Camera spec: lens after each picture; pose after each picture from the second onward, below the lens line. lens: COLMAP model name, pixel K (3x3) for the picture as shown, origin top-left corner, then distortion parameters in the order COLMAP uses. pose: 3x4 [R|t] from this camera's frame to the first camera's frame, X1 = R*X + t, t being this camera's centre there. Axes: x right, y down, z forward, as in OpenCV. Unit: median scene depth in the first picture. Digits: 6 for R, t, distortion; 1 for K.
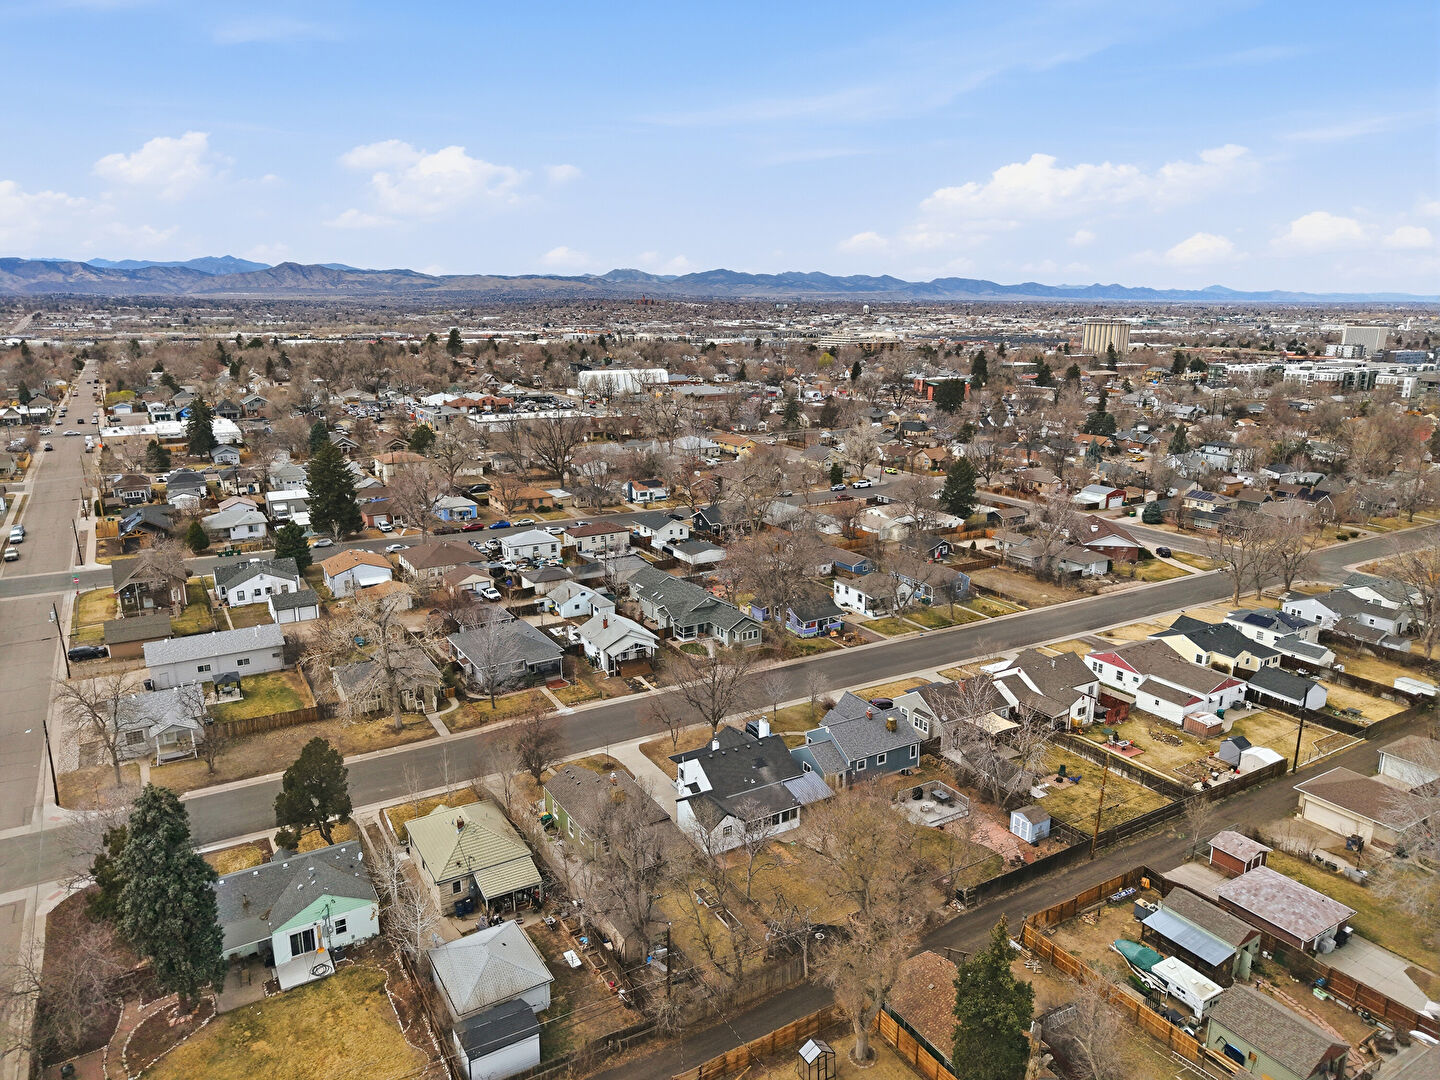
lens RADIAL K [[959.8, 0, 720.0], [0, 959.8, 540.0], [0, 0, 1]] dist [0.041683, -0.058411]
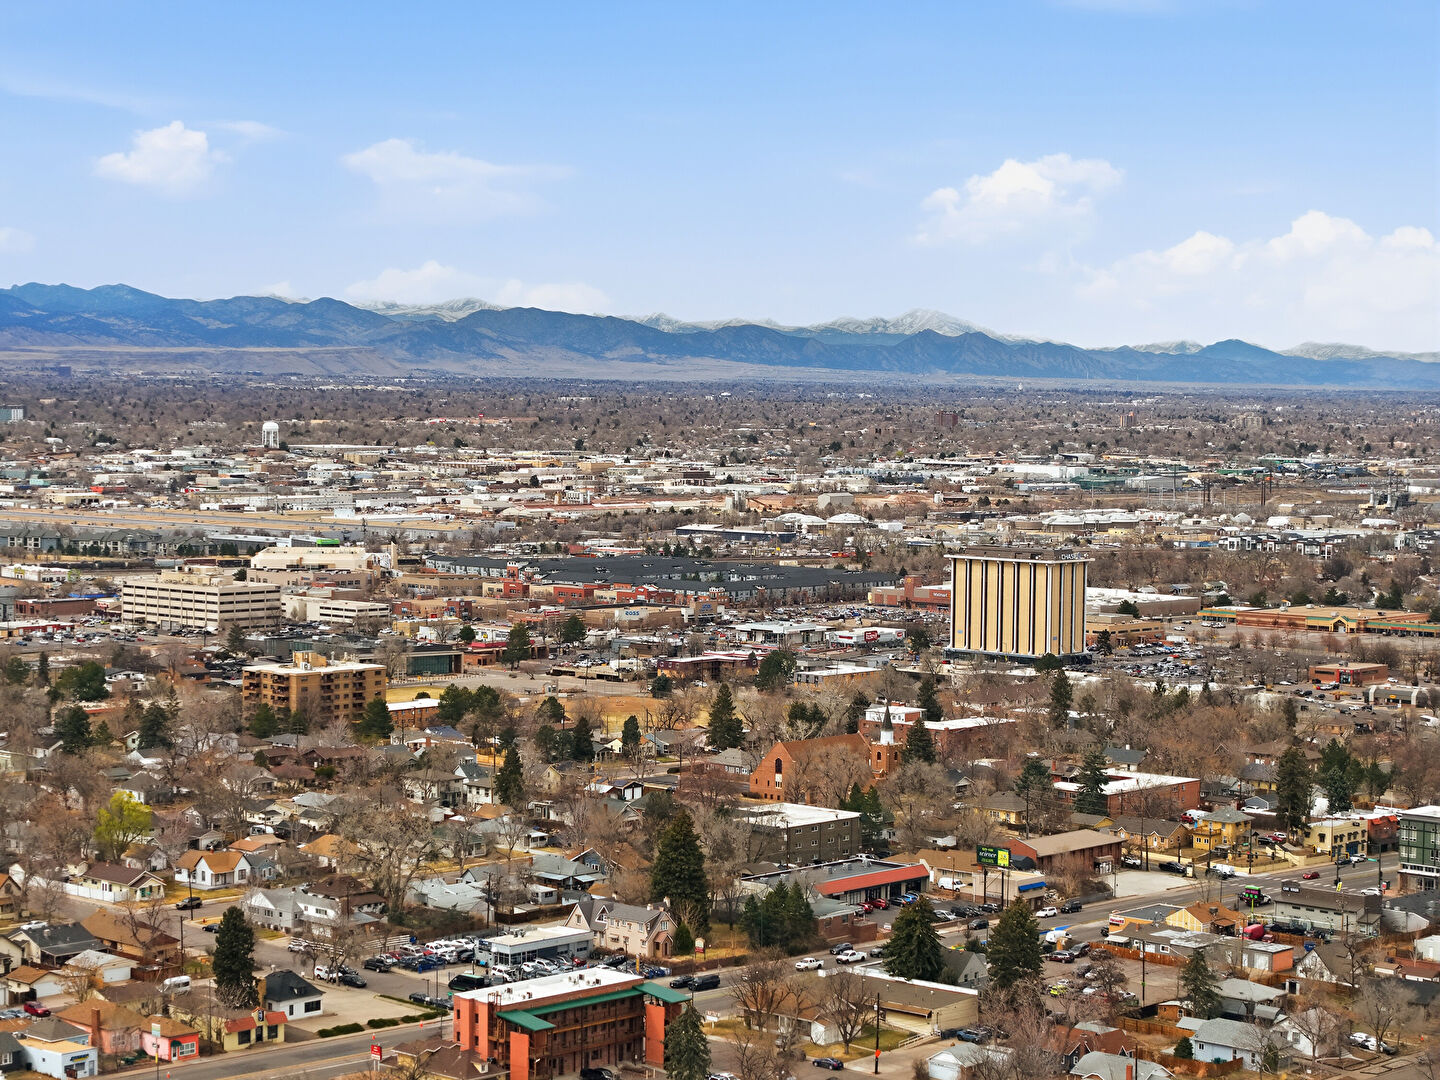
lens RADIAL K [[3032.4, 0, 720.0], [0, 3032.4, 540.0], [0, 0, 1]] dist [-0.143588, -0.159792]
pose [[0.957246, -0.009628, 0.289114, 0.107750], [0.063501, 0.982062, -0.177544, -0.405034], [-0.282219, 0.188312, 0.940687, 0.571619]]
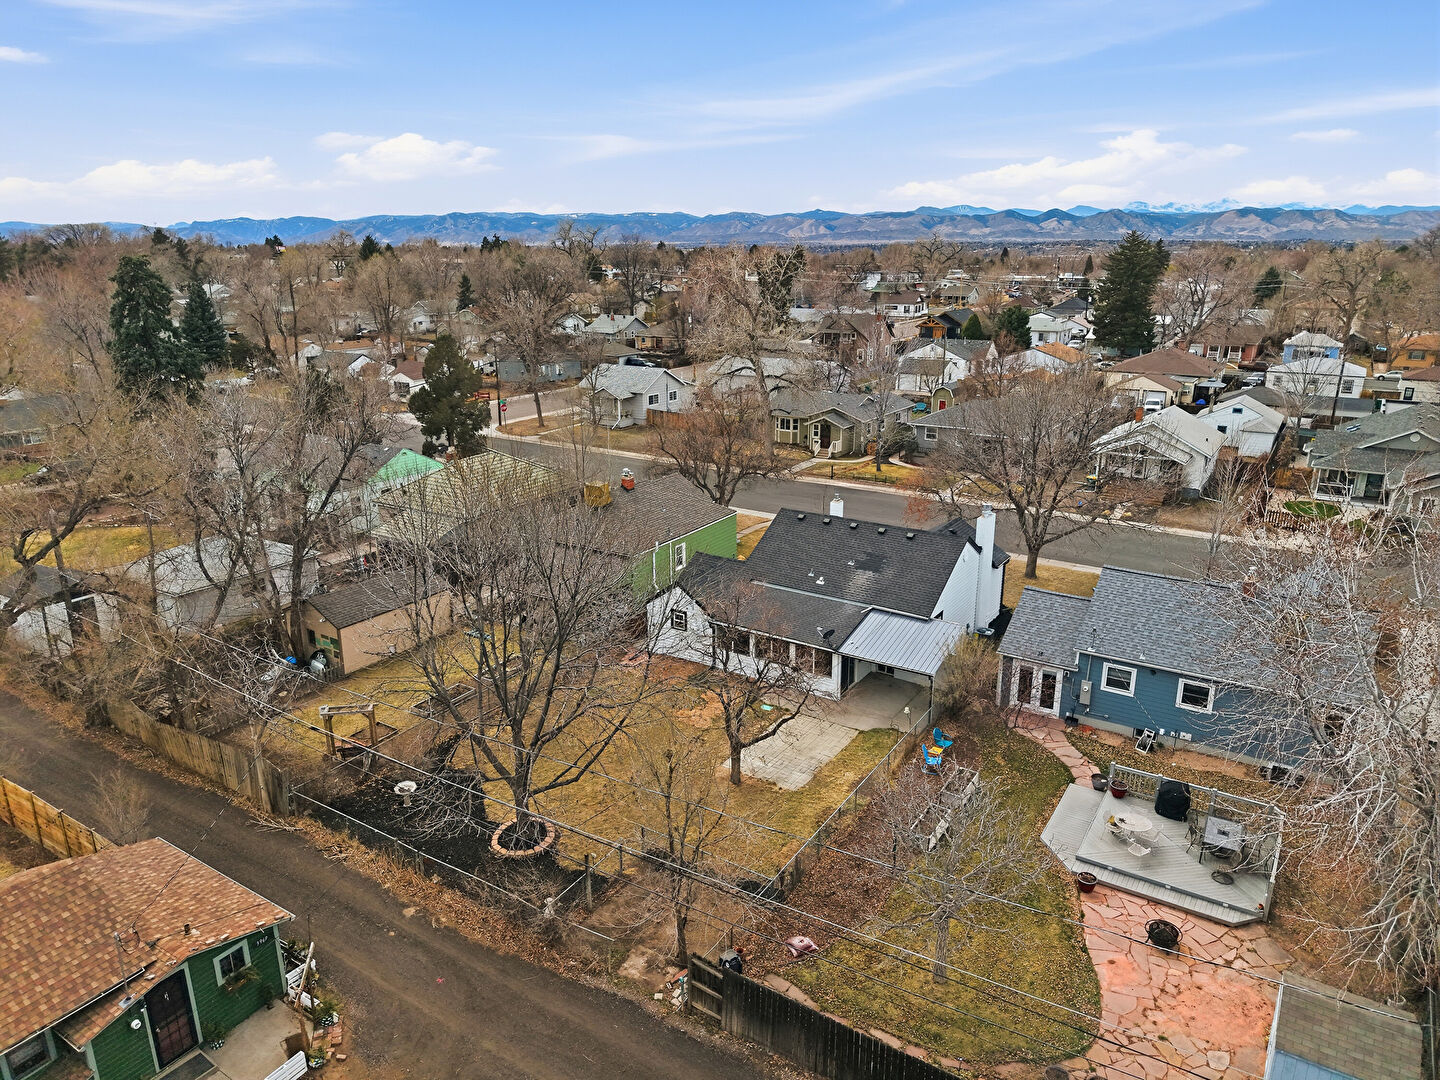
lens RADIAL K [[966.4, 0, 720.0], [0, 966.4, 540.0], [0, 0, 1]] dist [0.009232, -0.008525]
pose [[0.447318, 0.256465, -0.856815, 0.221330], [-0.212874, 0.961003, 0.176515, 0.085755], [0.868672, 0.103436, 0.484469, 0.391504]]
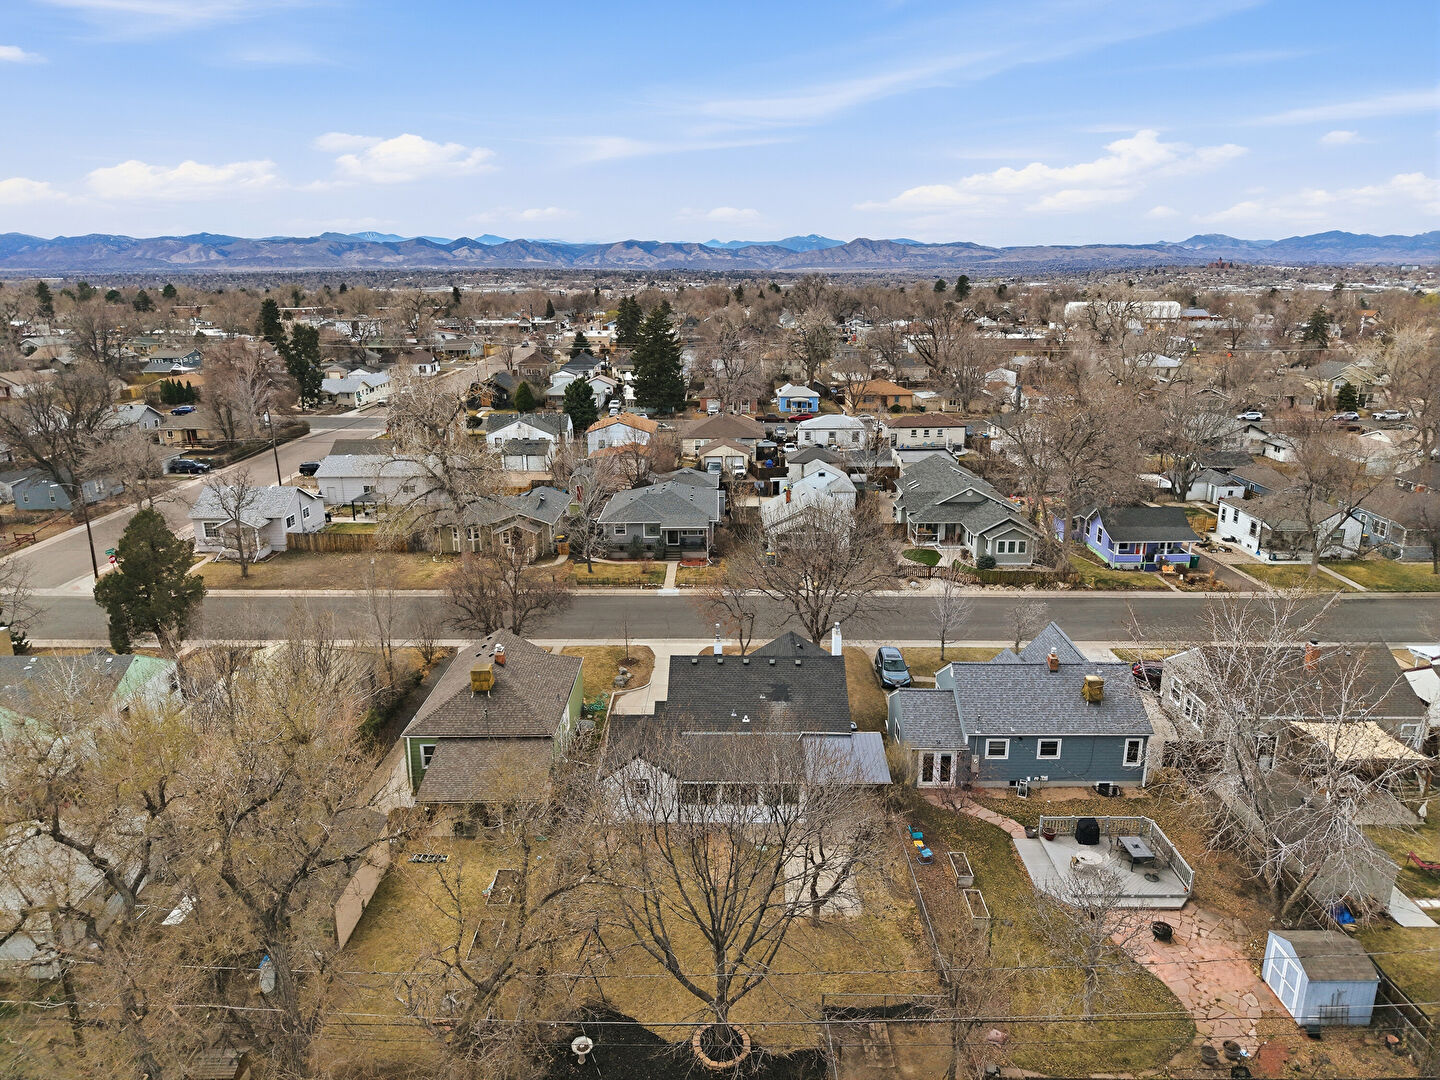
lens RADIAL K [[959.8, 0, 720.0], [0, 959.8, 540.0], [0, 0, 1]] dist [0.041683, -0.058411]
pose [[0.855326, 0.131590, -0.501100, 0.150624], [-0.117883, 0.991268, 0.059096, 0.064760], [0.504501, 0.008524, 0.863369, 0.281719]]
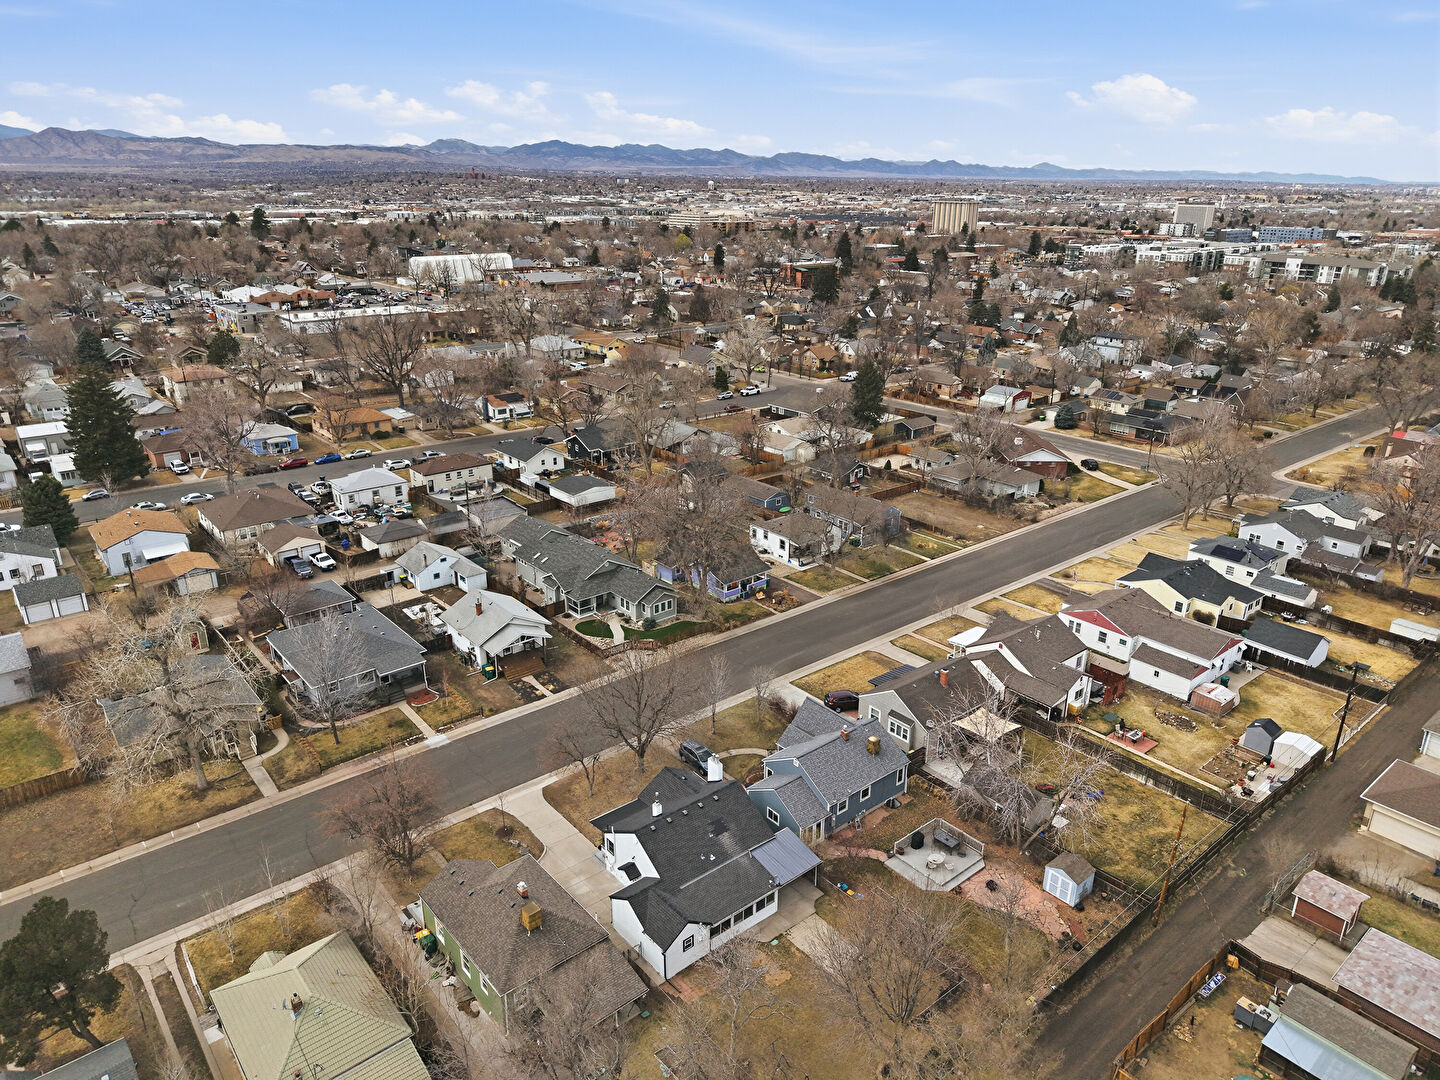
lens RADIAL K [[966.4, 0, 720.0], [0, 966.4, 540.0], [0, 0, 1]] dist [0.009232, -0.008525]
pose [[0.987574, -0.051092, 0.148615, -0.031103], [0.033440, 0.992338, 0.118942, -0.041987], [-0.153554, -0.112494, 0.981716, 0.161152]]
